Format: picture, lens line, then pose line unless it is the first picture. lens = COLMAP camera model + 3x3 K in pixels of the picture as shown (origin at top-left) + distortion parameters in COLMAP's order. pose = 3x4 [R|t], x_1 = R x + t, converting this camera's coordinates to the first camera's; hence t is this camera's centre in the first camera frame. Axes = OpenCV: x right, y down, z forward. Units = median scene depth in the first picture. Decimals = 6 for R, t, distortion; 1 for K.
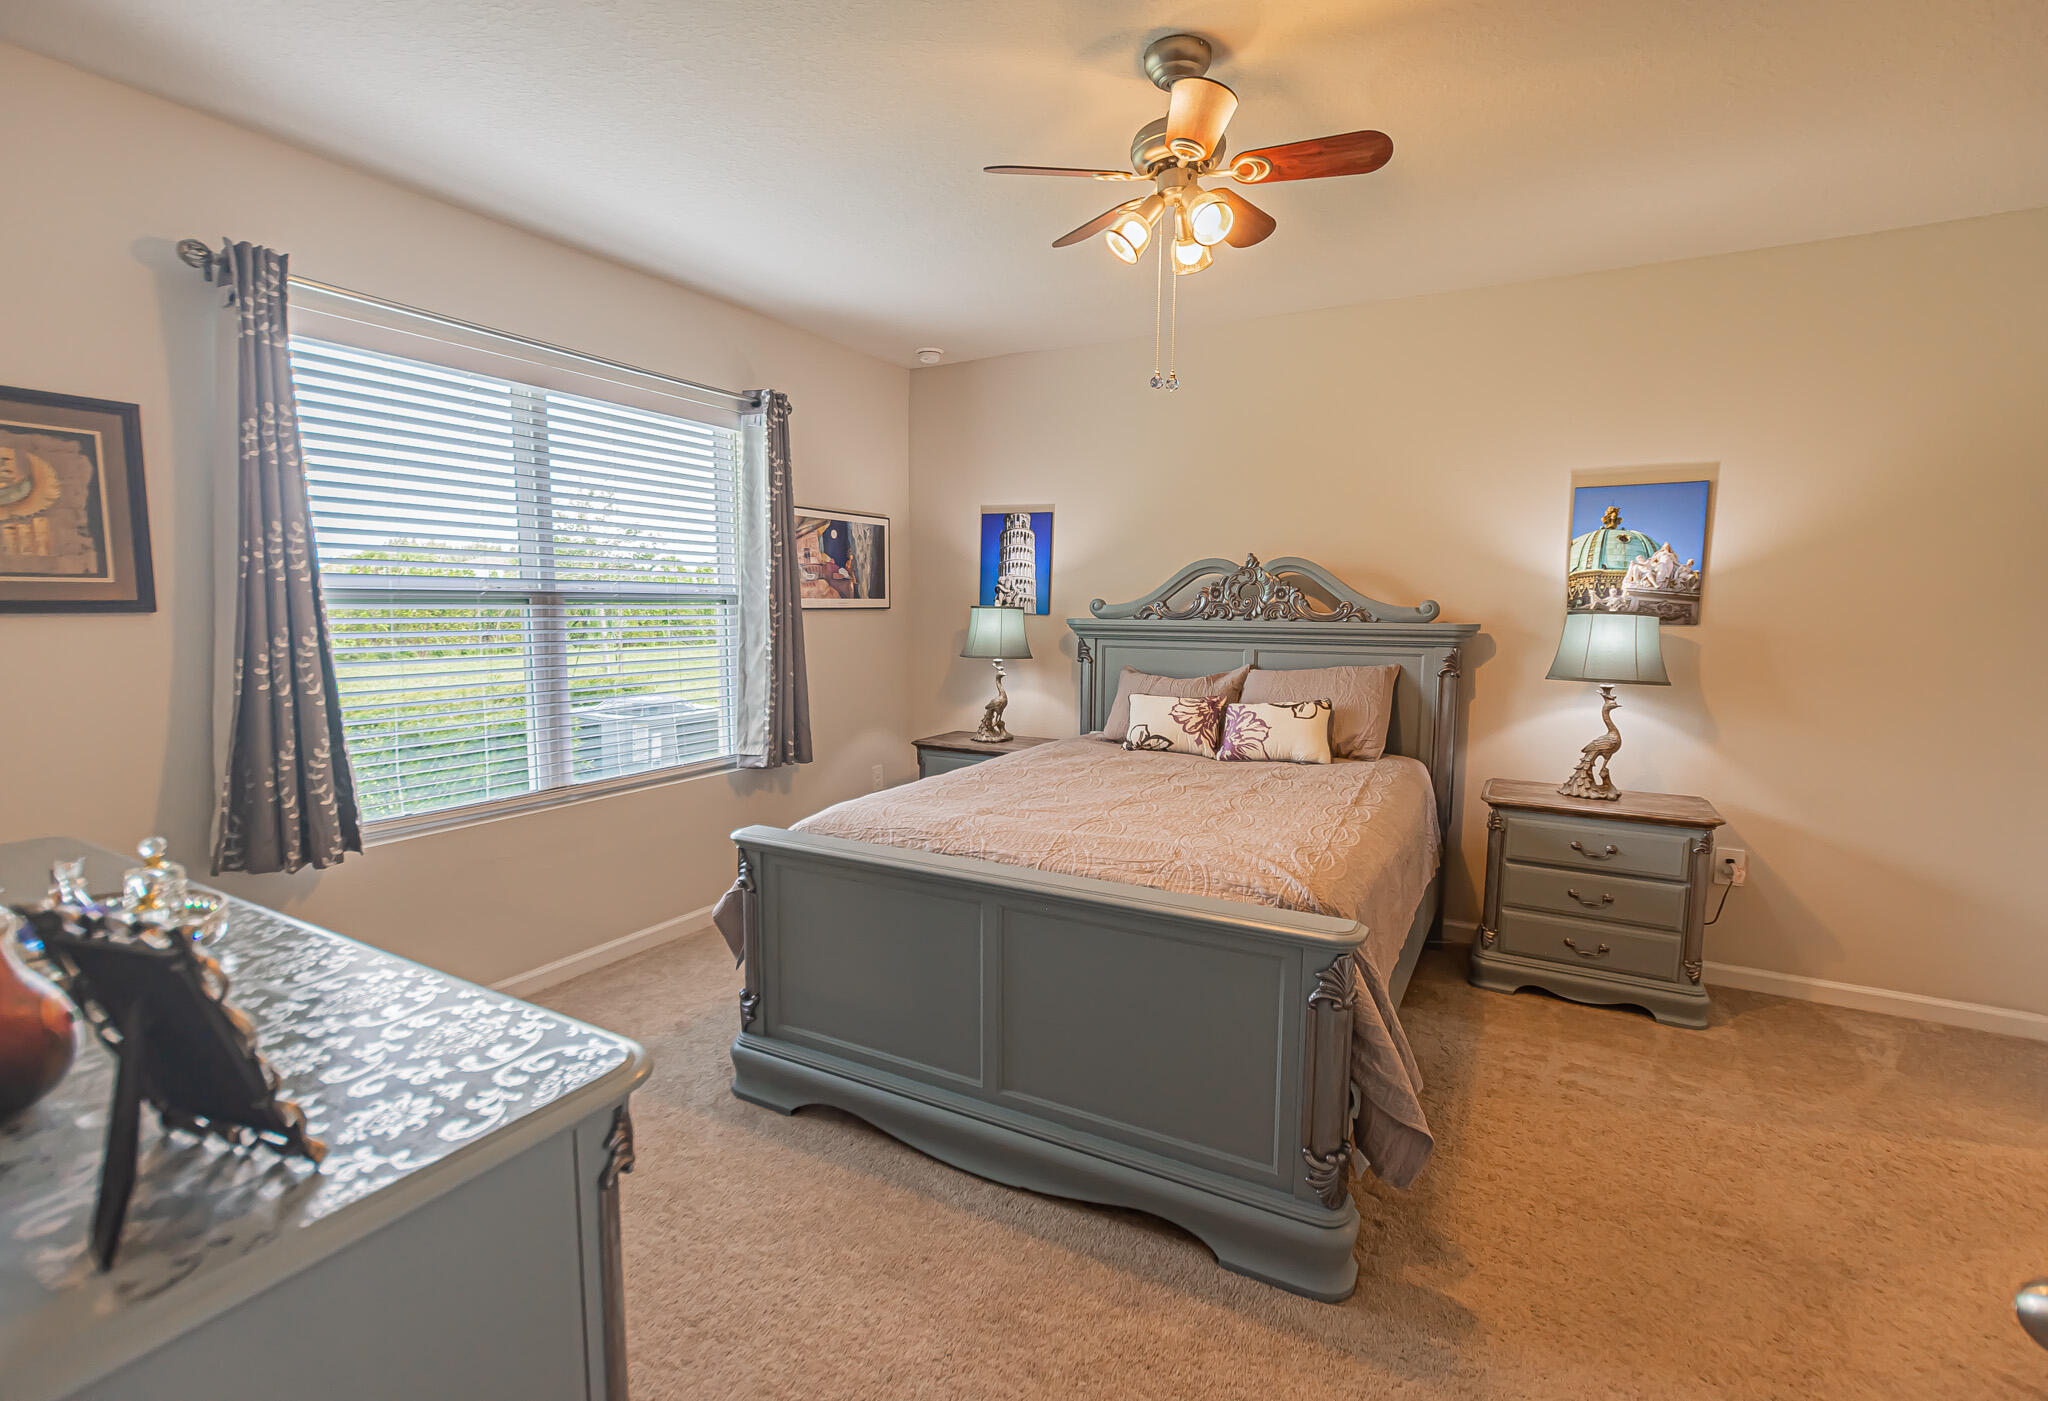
lens RADIAL K [[914.5, 0, 1021.6], [0, 914.5, 699.0], [0, 0, 1]] dist [-0.022842, -0.000424]
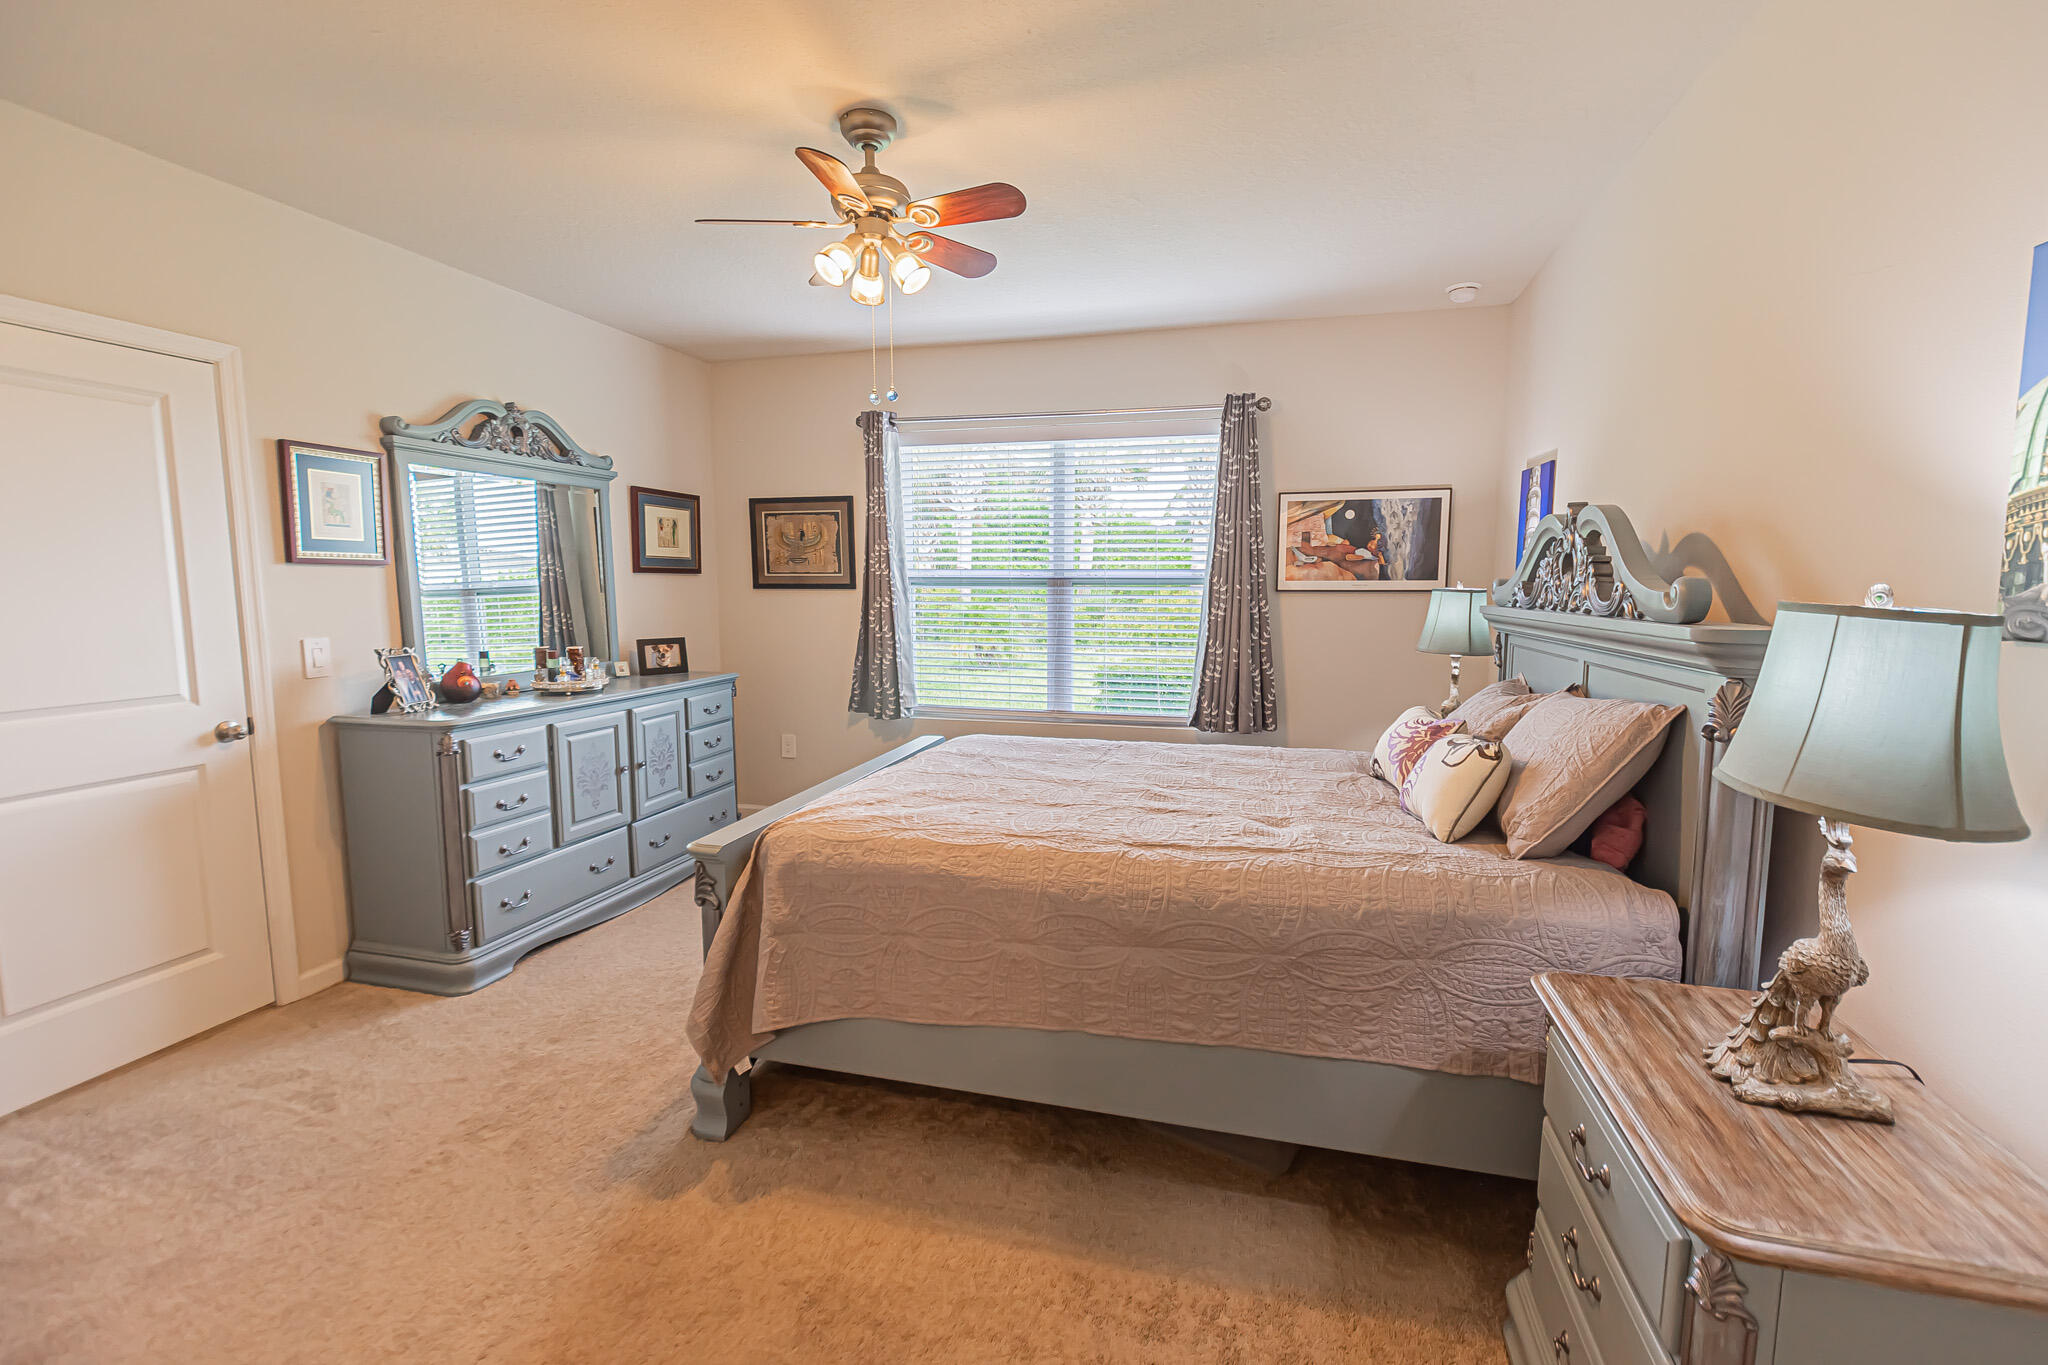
lens RADIAL K [[900.8, 0, 1022.2], [0, 900.8, 682.8], [0, 0, 1]] dist [0.005588, -0.001631]
pose [[0.254532, 0.103389, -0.961522, 0.658374], [-0.099790, 0.991769, 0.080225, -0.044906], [0.961902, 0.075530, 0.262754, 0.426862]]
